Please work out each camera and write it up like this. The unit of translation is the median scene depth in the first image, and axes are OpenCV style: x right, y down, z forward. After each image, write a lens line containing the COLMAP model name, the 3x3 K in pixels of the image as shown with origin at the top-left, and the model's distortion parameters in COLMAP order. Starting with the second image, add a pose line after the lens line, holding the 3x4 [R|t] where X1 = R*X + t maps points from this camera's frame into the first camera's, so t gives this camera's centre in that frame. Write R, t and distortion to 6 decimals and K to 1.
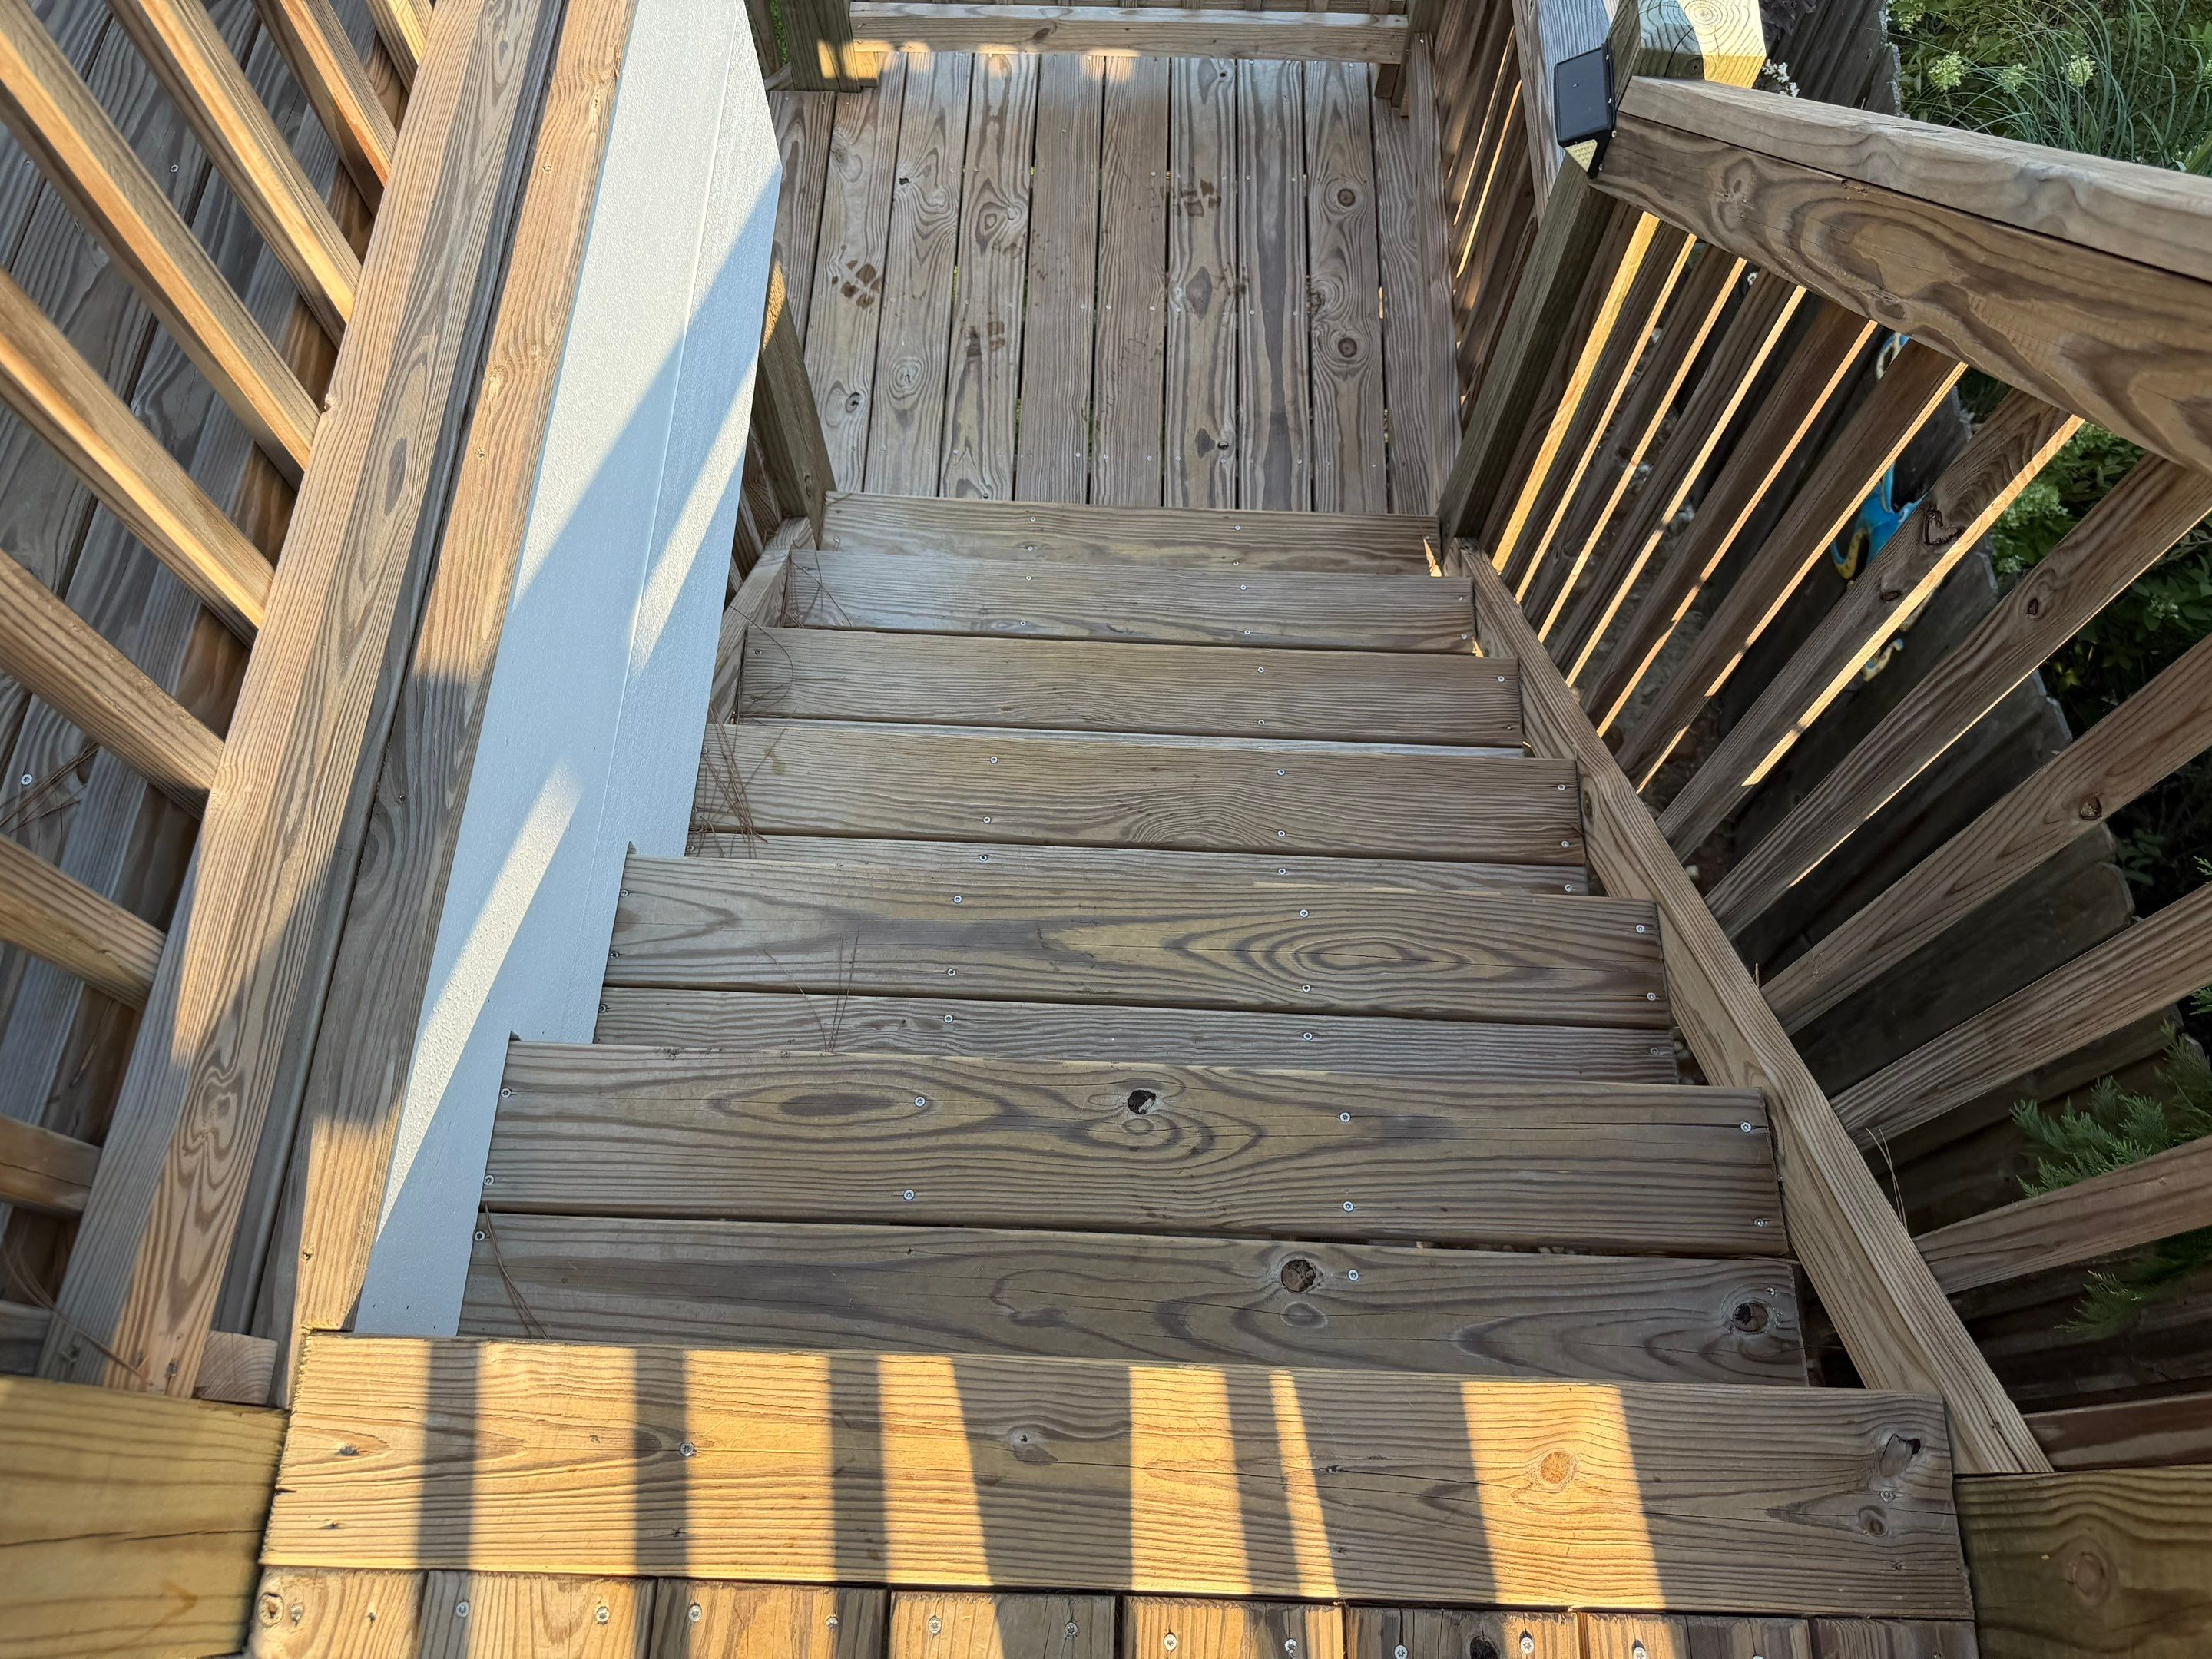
lens RADIAL K [[1582.1, 0, 1106.0], [0, 1582.1, 829.5], [0, 0, 1]] dist [0.073208, -0.107742]
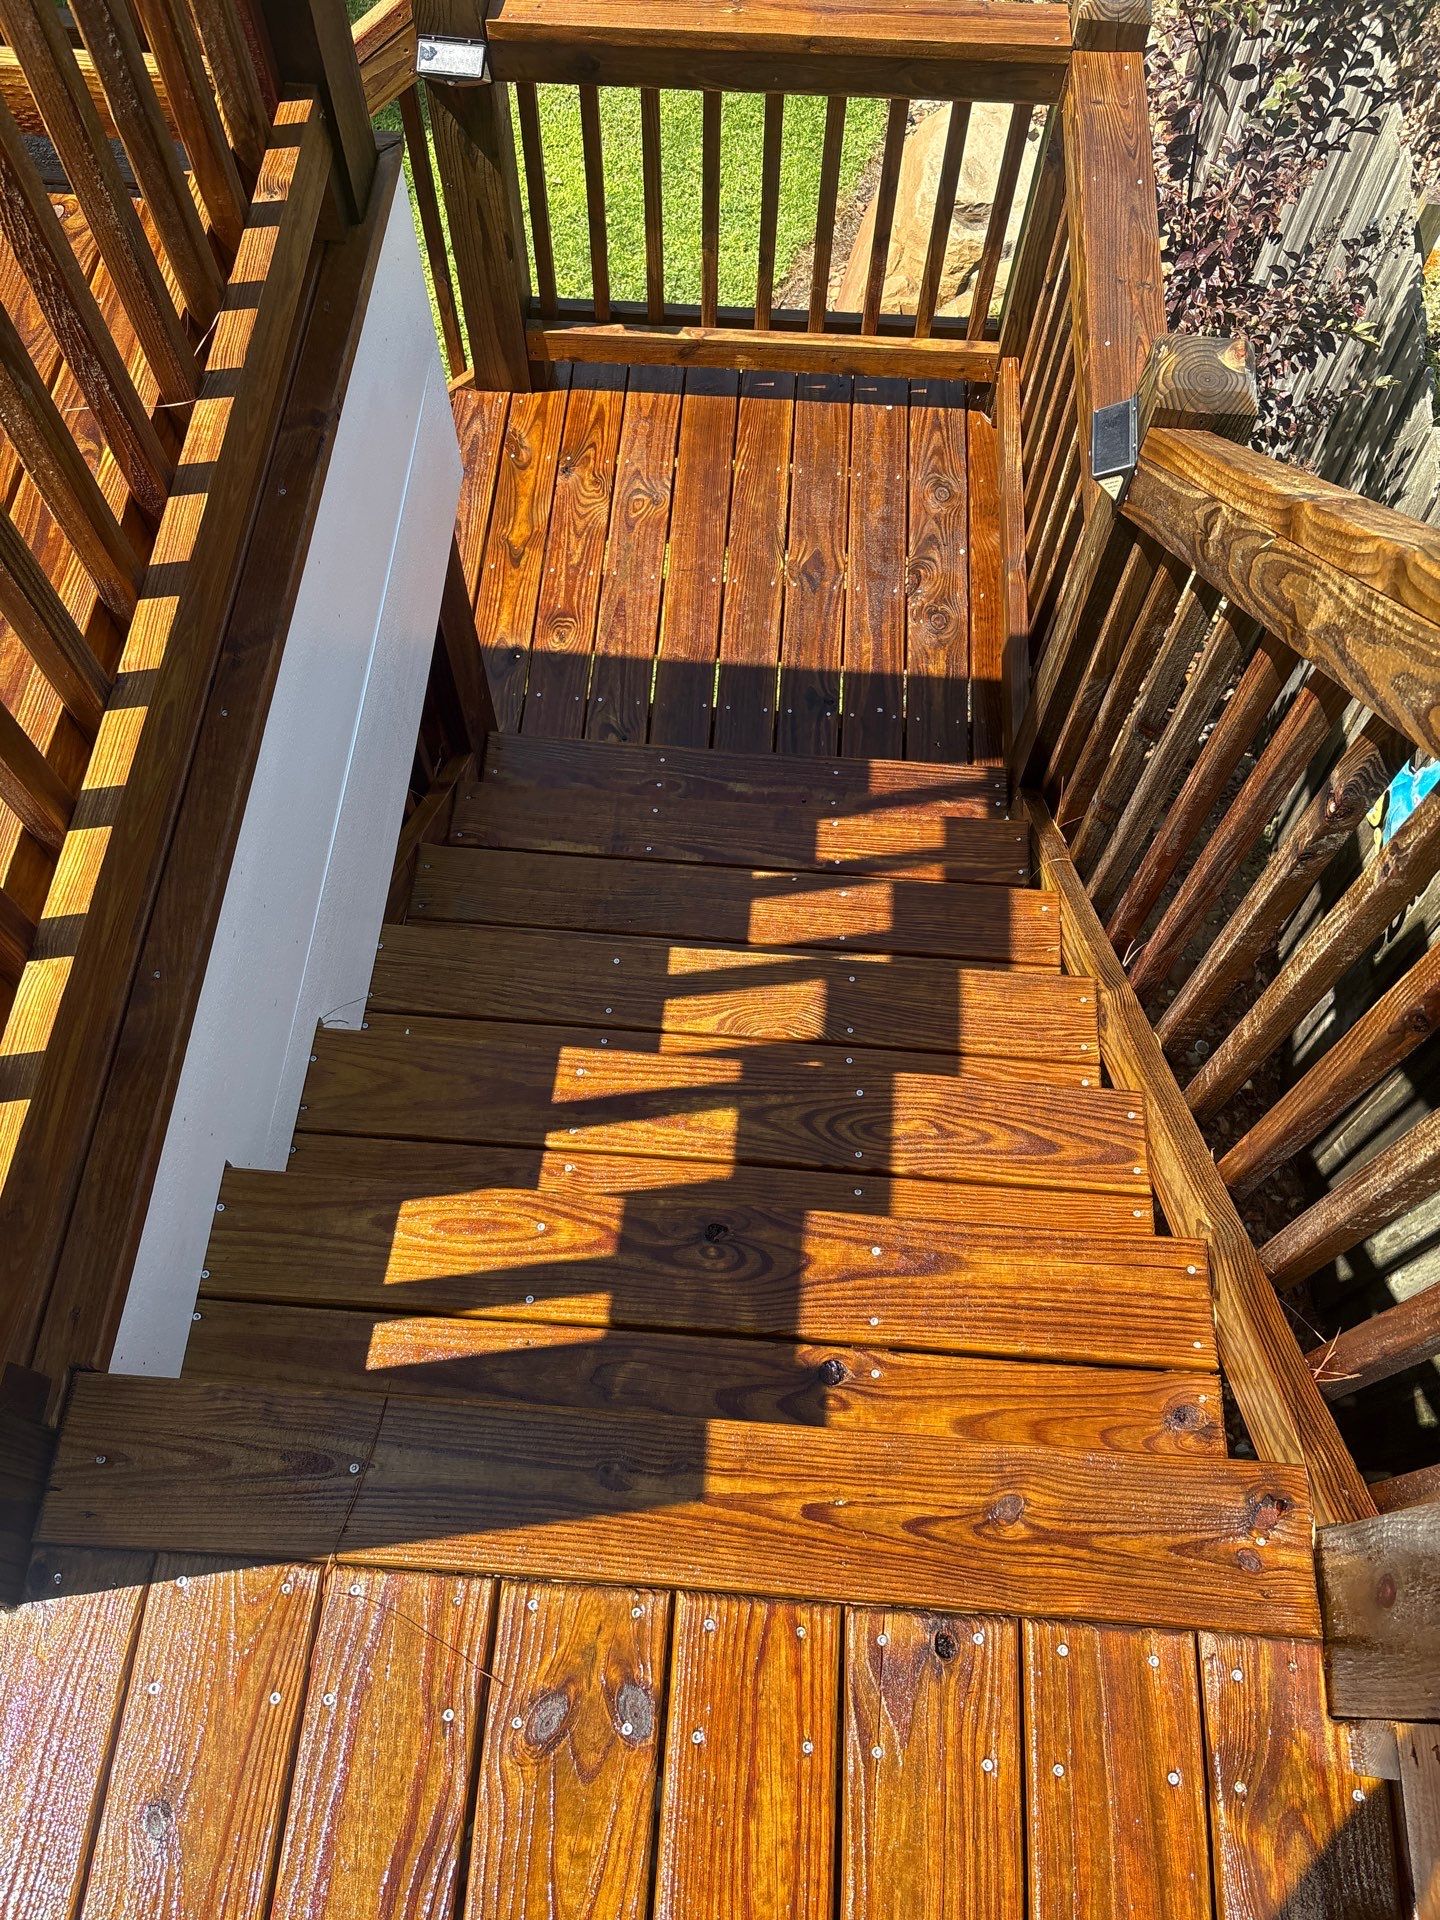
lens RADIAL K [[1459.0, 0, 690.4], [0, 1459.0, 964.5], [0, 0, 1]] dist [0.002365, 0.179093]
pose [[0.998978, 0.034111, -0.029664, 0.023514], [-0.035462, 0.998298, -0.046299, 0.010400], [0.028034, 0.047303, 0.998487, -0.140613]]
